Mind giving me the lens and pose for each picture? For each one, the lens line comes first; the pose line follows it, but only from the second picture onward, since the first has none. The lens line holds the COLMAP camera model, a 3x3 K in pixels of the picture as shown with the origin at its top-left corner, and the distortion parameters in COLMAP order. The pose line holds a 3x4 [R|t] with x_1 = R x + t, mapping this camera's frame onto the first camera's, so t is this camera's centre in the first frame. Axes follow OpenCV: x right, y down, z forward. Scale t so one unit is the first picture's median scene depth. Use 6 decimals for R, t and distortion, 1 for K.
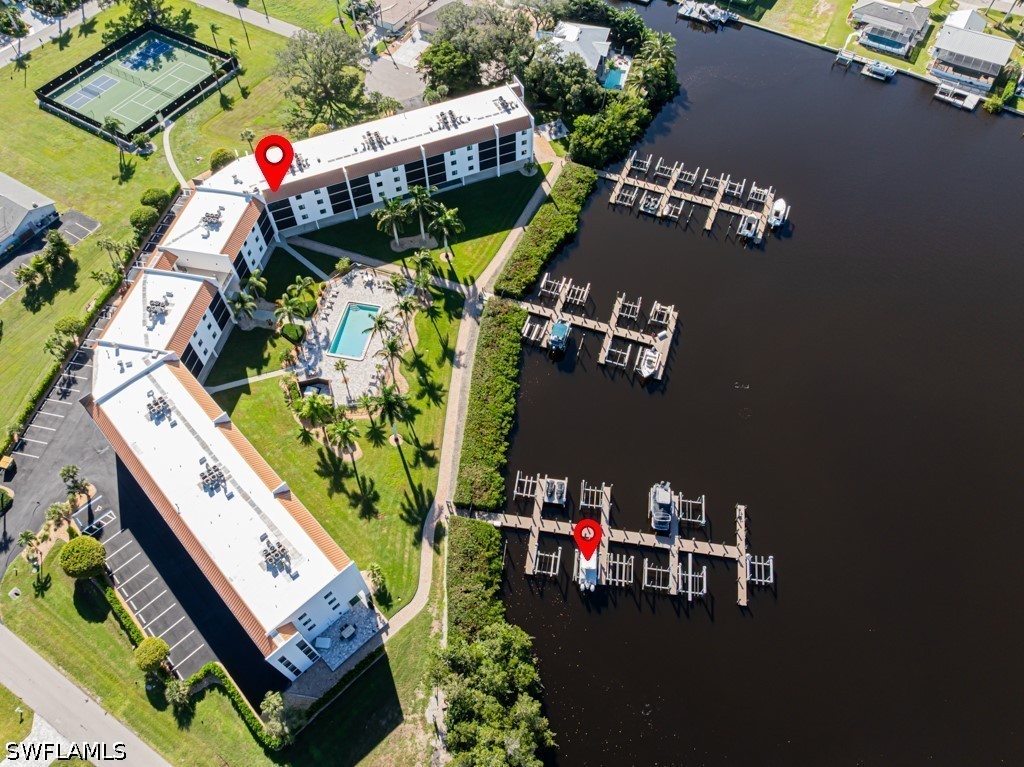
lens RADIAL K [[721.2, 0, 515.6], [0, 721.2, 377.9], [0, 0, 1]] dist [-0.038515, -0.001117]
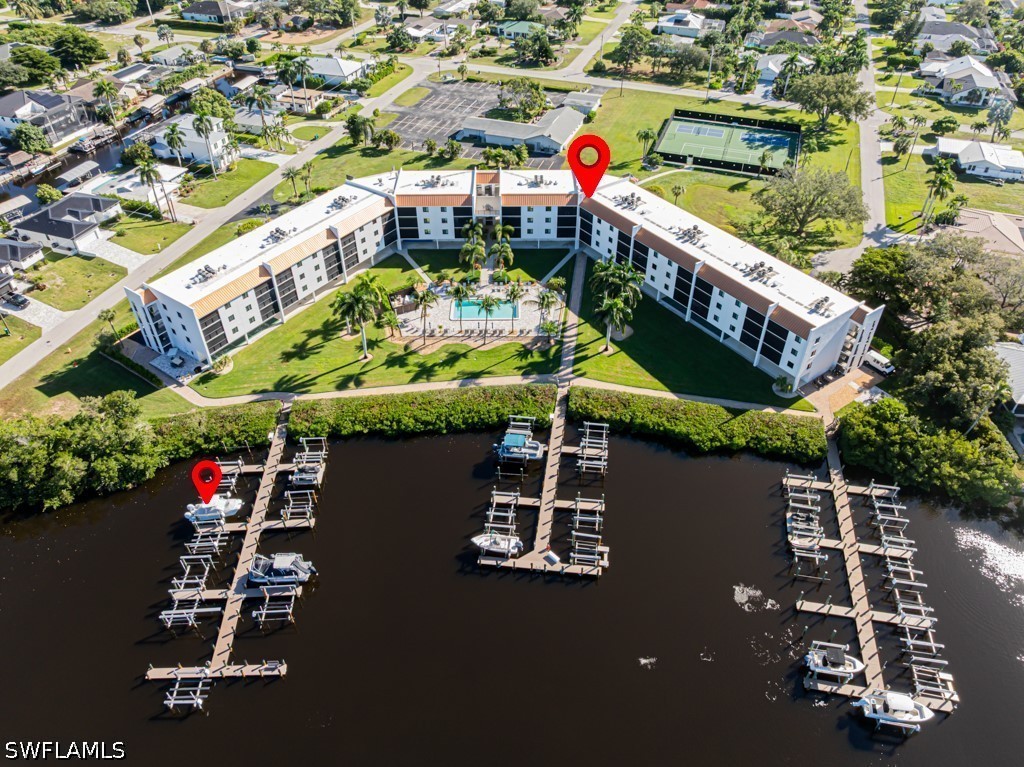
lens RADIAL K [[721.2, 0, 515.6], [0, 721.2, 377.9], [0, 0, 1]] dist [-0.038515, -0.001117]
pose [[0.200390, 0.632801, -0.747935, 0.599523], [-0.808001, 0.538482, 0.239106, -0.287913], [0.554056, 0.556418, 0.619210, 0.432066]]
